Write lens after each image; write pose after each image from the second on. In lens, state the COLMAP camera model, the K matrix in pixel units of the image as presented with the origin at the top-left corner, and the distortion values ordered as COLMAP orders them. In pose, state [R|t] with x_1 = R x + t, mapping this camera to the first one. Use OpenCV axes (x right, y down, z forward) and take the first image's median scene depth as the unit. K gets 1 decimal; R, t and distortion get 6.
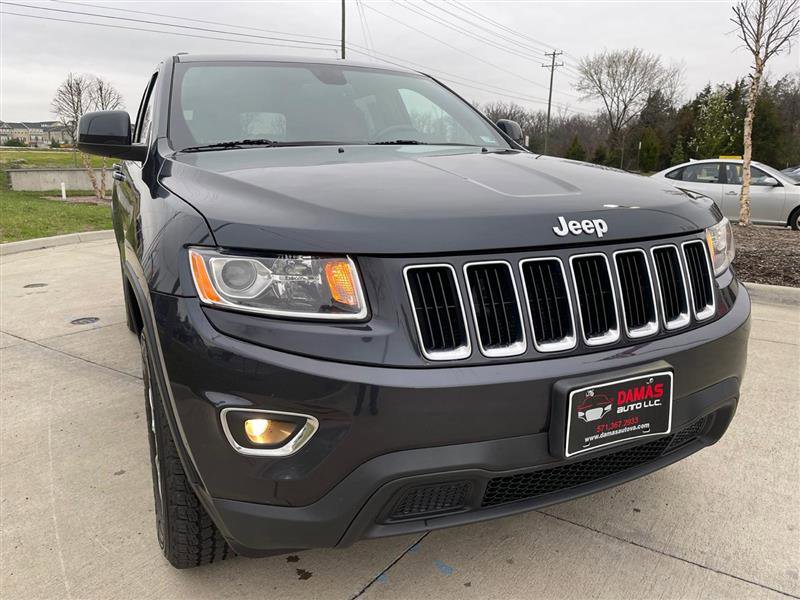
lens RADIAL K [[611.7, 0, 397.0], [0, 611.7, 306.5], [0, 0, 1]] dist [0.079917, -0.107419]
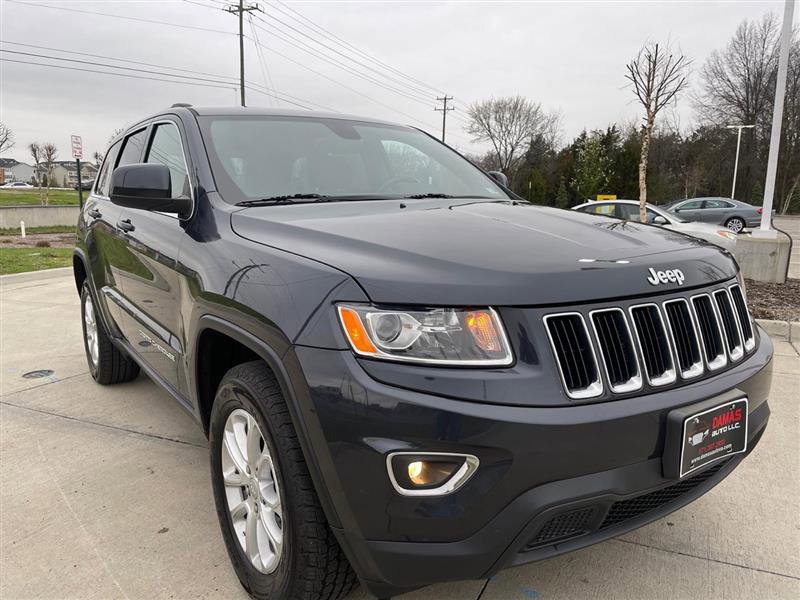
lens RADIAL K [[611.7, 0, 396.6], [0, 611.7, 304.2], [0, 0, 1]] dist [0.079917, -0.107419]
pose [[0.986175, -0.026399, 0.163588, -0.287513], [0.036205, 0.997703, -0.057251, -0.020674], [-0.161701, 0.062382, 0.984866, -0.046248]]
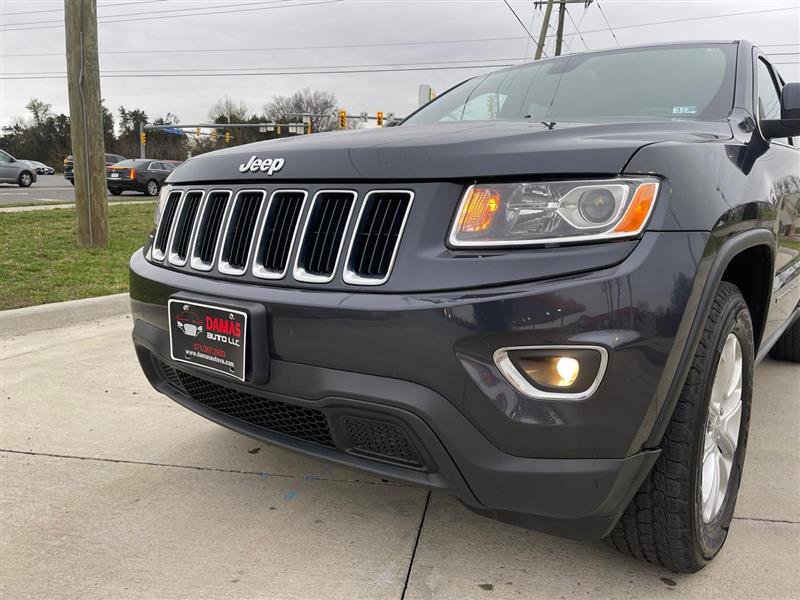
lens RADIAL K [[611.7, 0, 405.8], [0, 611.7, 297.1], [0, 0, 1]] dist [0.079917, -0.107419]
pose [[0.448598, 0.145739, -0.881771, 0.984945], [-0.223520, 0.973556, 0.047194, -0.011497], [0.865332, 0.175922, 0.469311, 0.554484]]
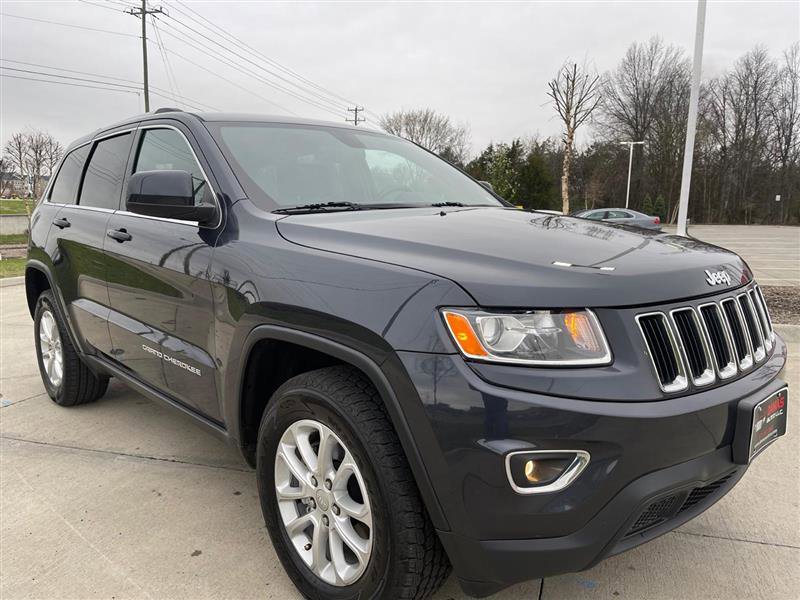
lens RADIAL K [[611.7, 0, 397.3], [0, 611.7, 303.9], [0, 0, 1]] dist [0.079917, -0.107419]
pose [[0.951180, -0.044259, 0.305447, -0.521062], [0.067588, 0.995513, -0.066224, -0.026210], [-0.301145, 0.083636, 0.949903, -0.002186]]
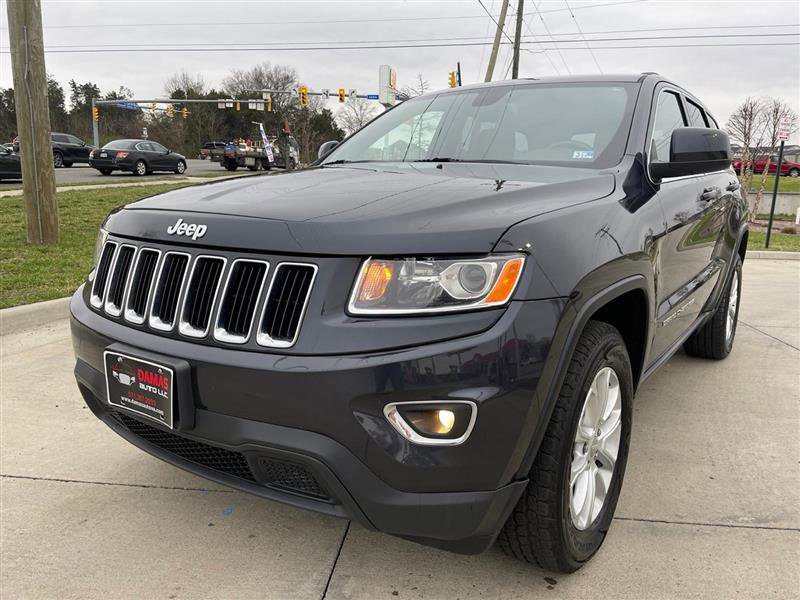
lens RADIAL K [[611.7, 0, 408.2], [0, 611.7, 298.6], [0, 0, 1]] dist [0.079917, -0.107419]
pose [[0.500327, 0.175265, -0.847912, 1.095387], [-0.215937, 0.973612, 0.073830, -0.128961], [0.838478, 0.146157, 0.524970, 0.552421]]
